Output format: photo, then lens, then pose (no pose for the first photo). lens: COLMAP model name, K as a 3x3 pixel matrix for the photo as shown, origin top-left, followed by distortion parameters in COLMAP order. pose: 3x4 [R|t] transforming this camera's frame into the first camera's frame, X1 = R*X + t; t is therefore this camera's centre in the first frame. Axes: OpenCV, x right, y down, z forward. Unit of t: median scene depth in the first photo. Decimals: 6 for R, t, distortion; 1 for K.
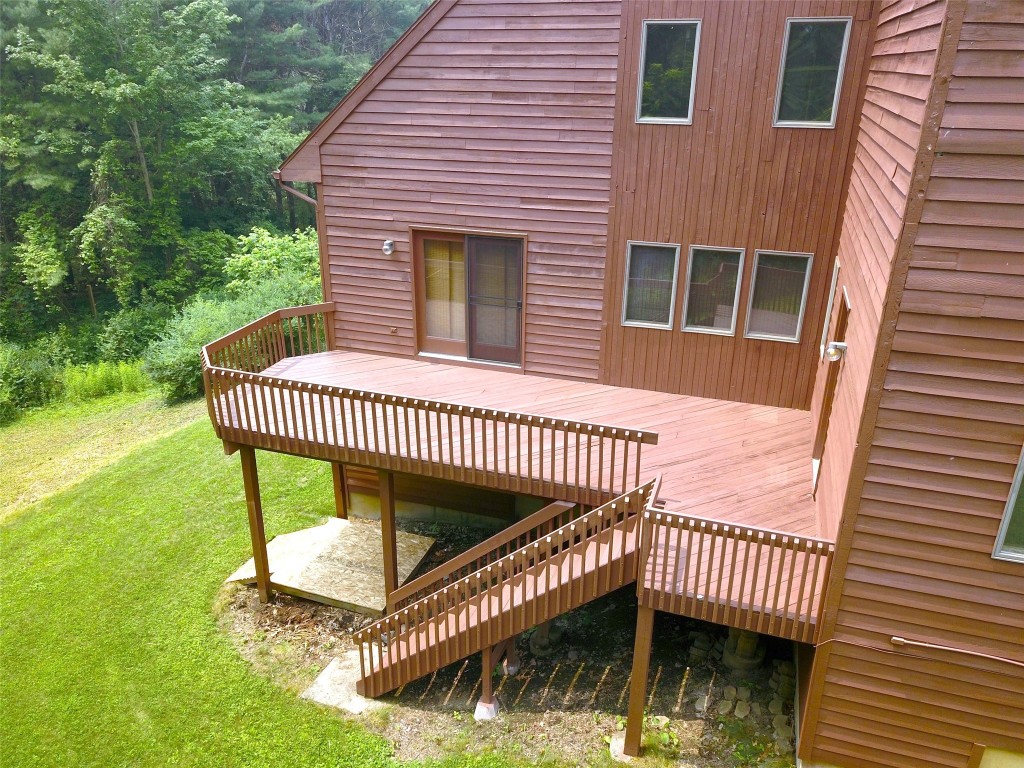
lens RADIAL K [[787.5, 0, 512.0], [0, 787.5, 384.0], [0, 0, 1]] dist [0.003737, 0.001113]
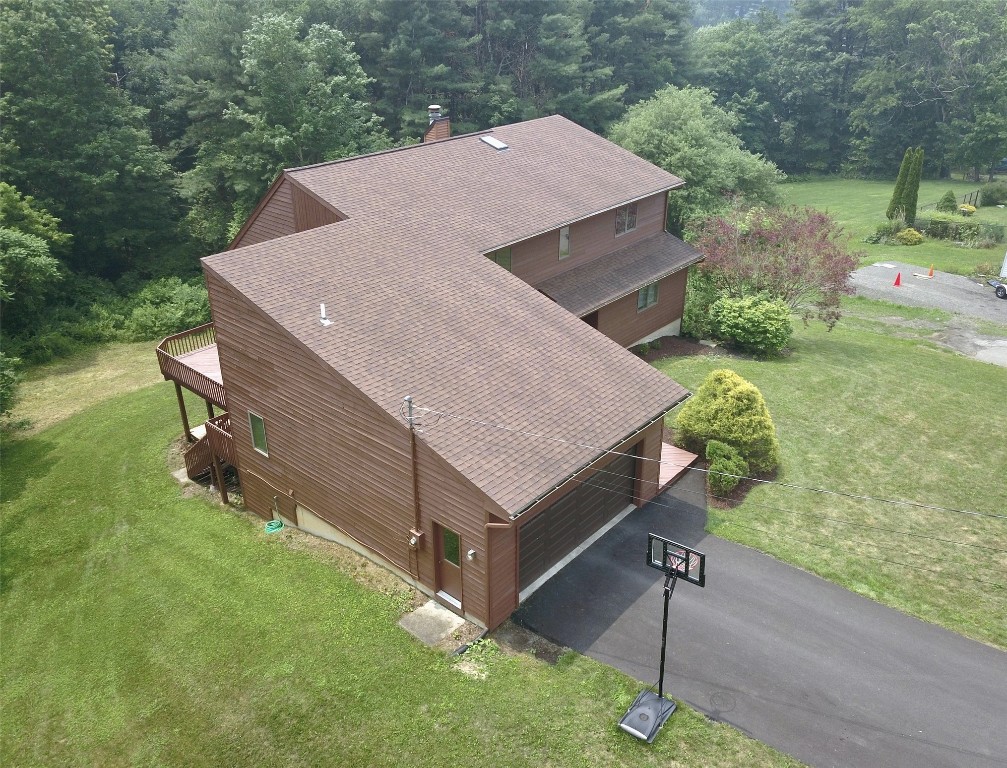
lens RADIAL K [[815.3, 0, 503.5], [0, 815.3, 384.0], [0, 0, 1]] dist [-0.003053, -0.000843]
pose [[0.923452, 0.177808, -0.340030, 0.533361], [-0.149603, 0.982867, 0.107668, -0.119900], [0.353348, -0.048557, 0.934231, -0.382584]]
